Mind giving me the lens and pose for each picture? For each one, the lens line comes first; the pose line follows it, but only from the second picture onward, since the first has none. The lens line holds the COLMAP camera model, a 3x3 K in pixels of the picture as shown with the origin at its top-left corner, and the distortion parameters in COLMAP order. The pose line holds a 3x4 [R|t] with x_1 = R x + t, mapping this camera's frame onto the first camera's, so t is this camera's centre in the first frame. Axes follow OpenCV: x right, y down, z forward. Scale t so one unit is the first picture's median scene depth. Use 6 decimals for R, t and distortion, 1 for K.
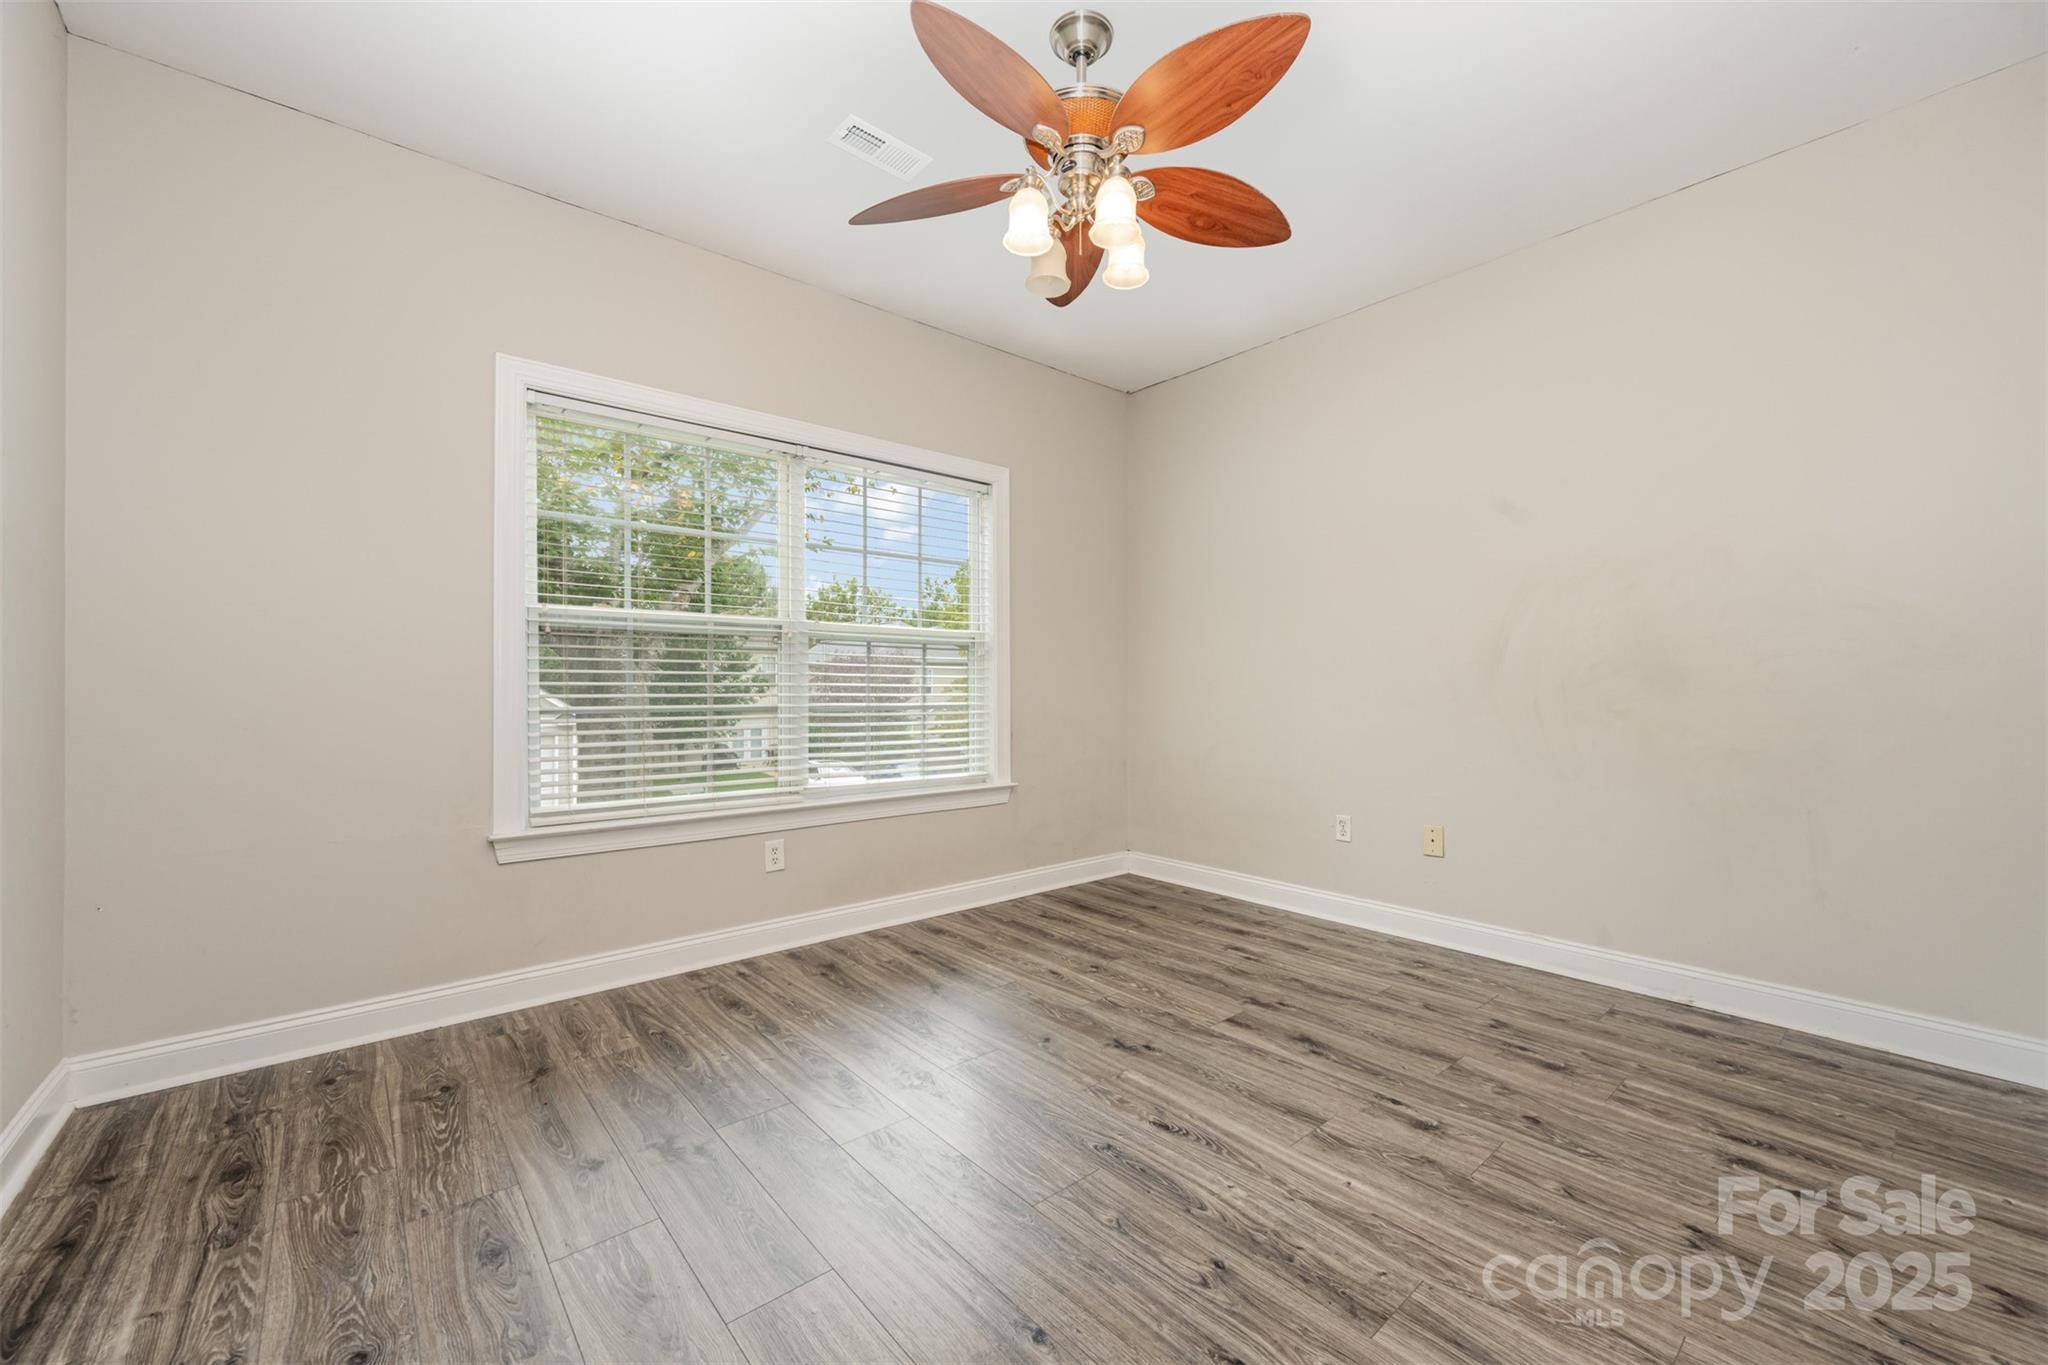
lens RADIAL K [[807.3, 0, 1032.3], [0, 807.3, 679.3], [0, 0, 1]] dist [-0.000483, -0.000636]
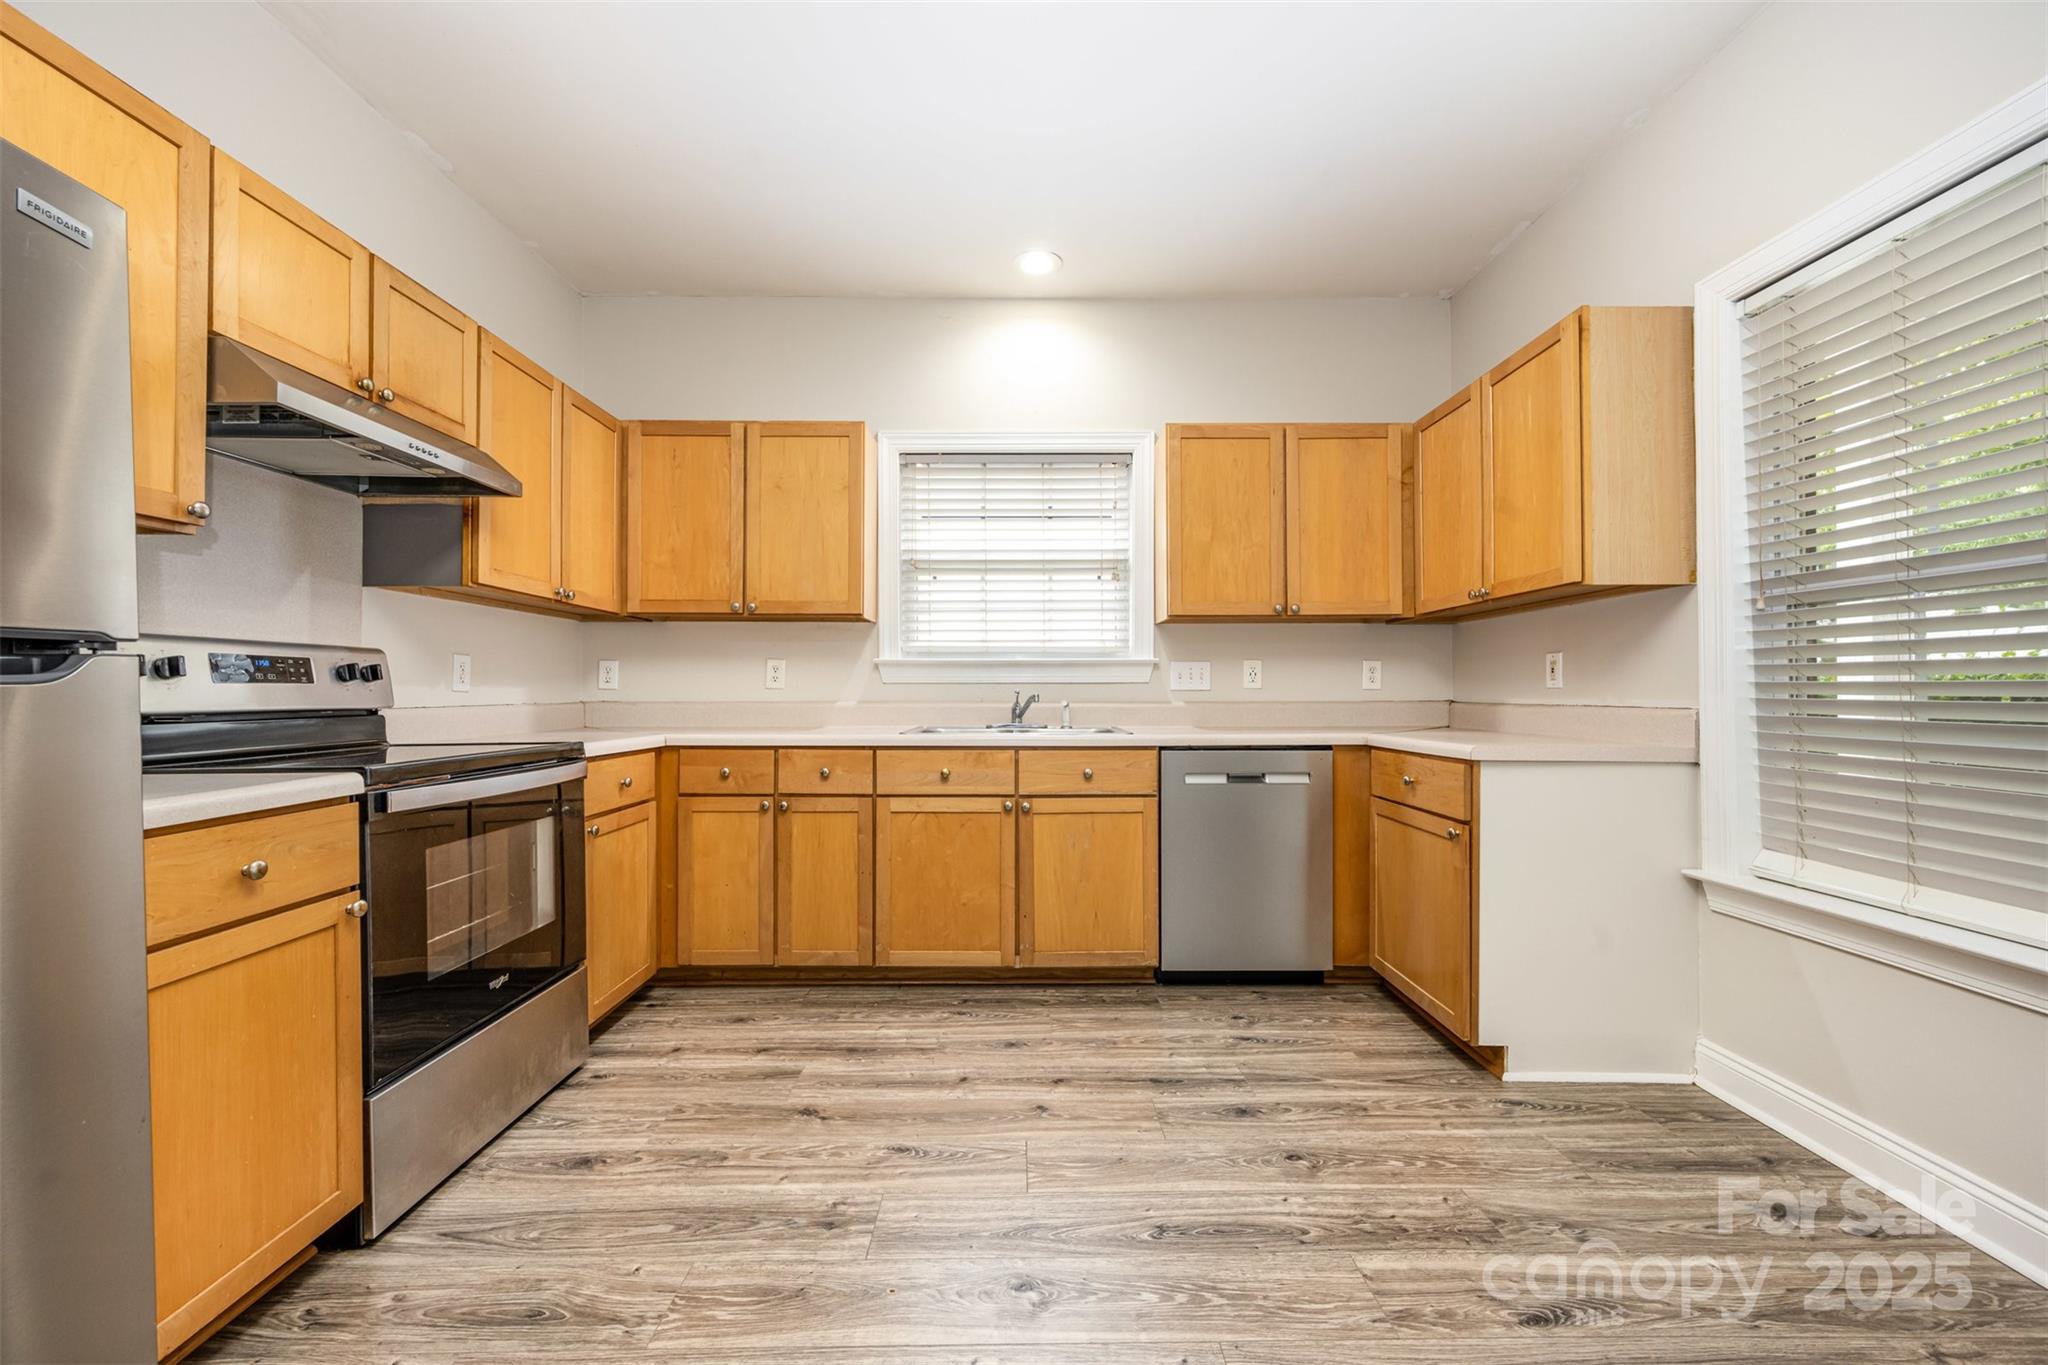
lens RADIAL K [[807.3, 0, 1022.9], [0, 807.3, 682.7], [0, 0, 1]] dist [-0.000483, -0.000636]
pose [[0.638585, 0.015964, 0.769386, -0.758671], [-0.010292, 0.999873, -0.012204, 0.008750], [-0.769482, -0.000125, 0.638668, 0.635814]]
